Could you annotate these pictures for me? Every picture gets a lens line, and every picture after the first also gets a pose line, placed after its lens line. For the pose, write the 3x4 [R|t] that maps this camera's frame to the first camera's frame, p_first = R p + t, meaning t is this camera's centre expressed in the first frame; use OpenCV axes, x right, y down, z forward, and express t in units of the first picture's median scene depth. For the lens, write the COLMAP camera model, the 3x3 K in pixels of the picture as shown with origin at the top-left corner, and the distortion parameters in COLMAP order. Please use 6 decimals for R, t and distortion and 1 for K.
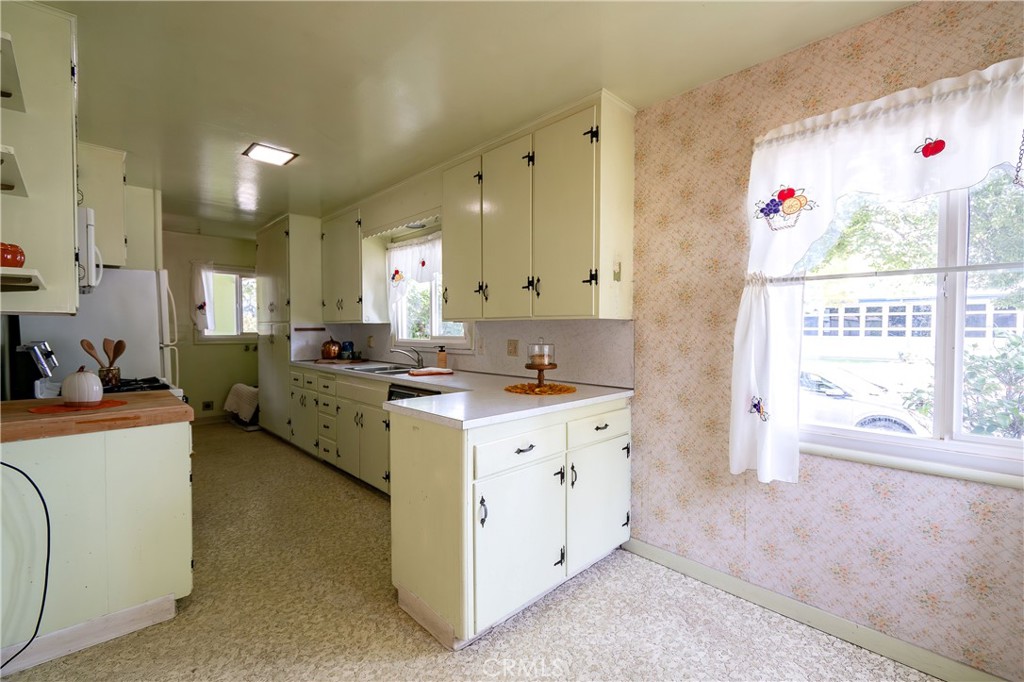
lens RADIAL K [[442.3, 0, 512.4], [0, 442.3, 343.2], [0, 0, 1]] dist [0.002123, -0.000732]
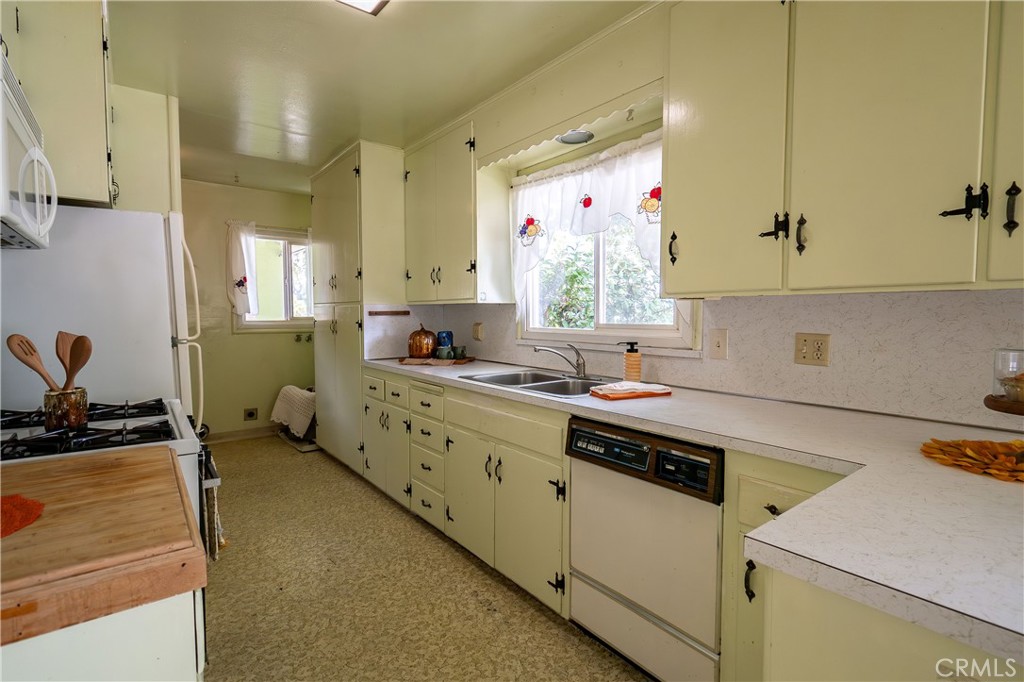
lens RADIAL K [[469.2, 0, 507.0], [0, 469.2, 339.7], [0, 0, 1]] dist [0.006055, -0.004267]
pose [[0.994625, 0.004831, -0.103434, -0.222615], [-0.002159, 0.999662, 0.025922, -0.010398], [0.103524, -0.025560, 0.994298, 0.327831]]
